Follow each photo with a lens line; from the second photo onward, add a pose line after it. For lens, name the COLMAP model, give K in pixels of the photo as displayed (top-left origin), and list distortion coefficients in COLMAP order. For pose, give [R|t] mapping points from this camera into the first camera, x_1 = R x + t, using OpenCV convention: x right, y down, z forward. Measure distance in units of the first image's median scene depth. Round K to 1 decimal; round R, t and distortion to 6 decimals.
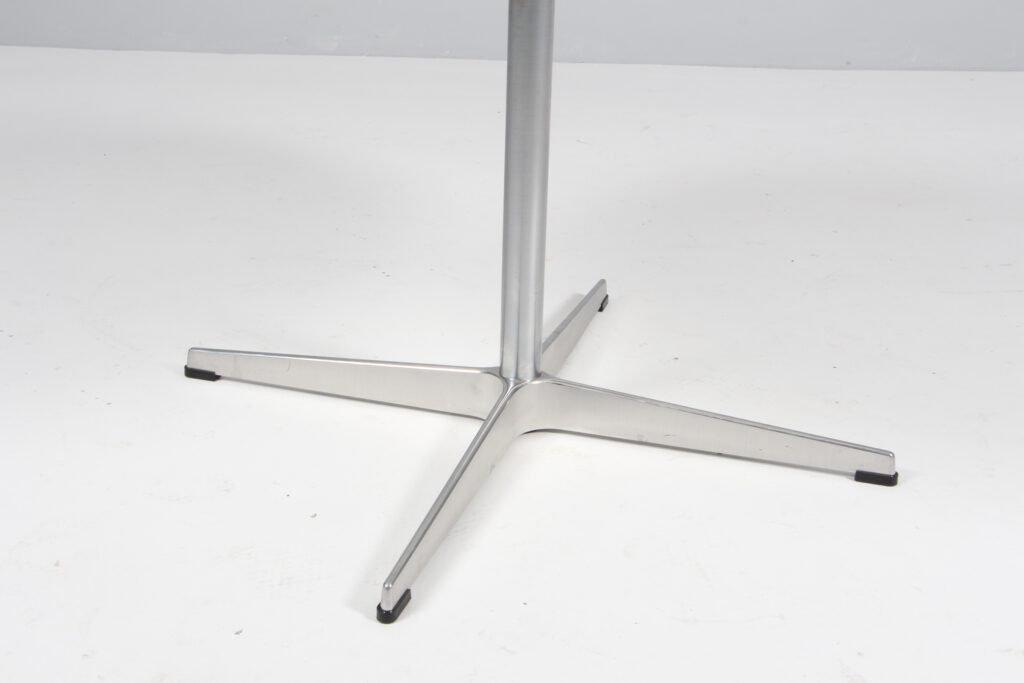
lens RADIAL K [[1369.4, 0, 512.0], [0, 1369.4, 341.5], [0, 0, 1]] dist [0.039213, 0.088302]
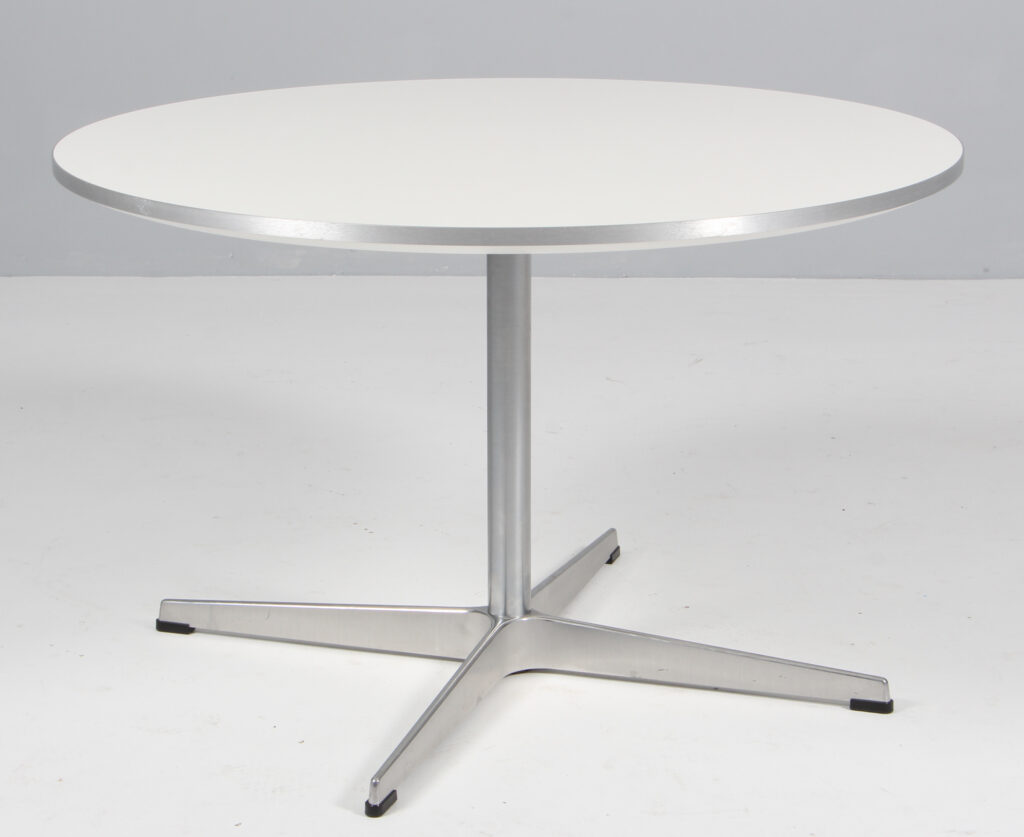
lens RADIAL K [[2635.1, 0, 512.0], [0, 2635.1, 418.5], [0, 0, 1]] dist [0.201221, -0.640070]
pose [[0.999262, -0.020494, -0.032481, 0.072346], [0.015845, 0.990387, -0.137416, 0.146939], [0.034985, 0.136800, 0.989981, -0.876895]]
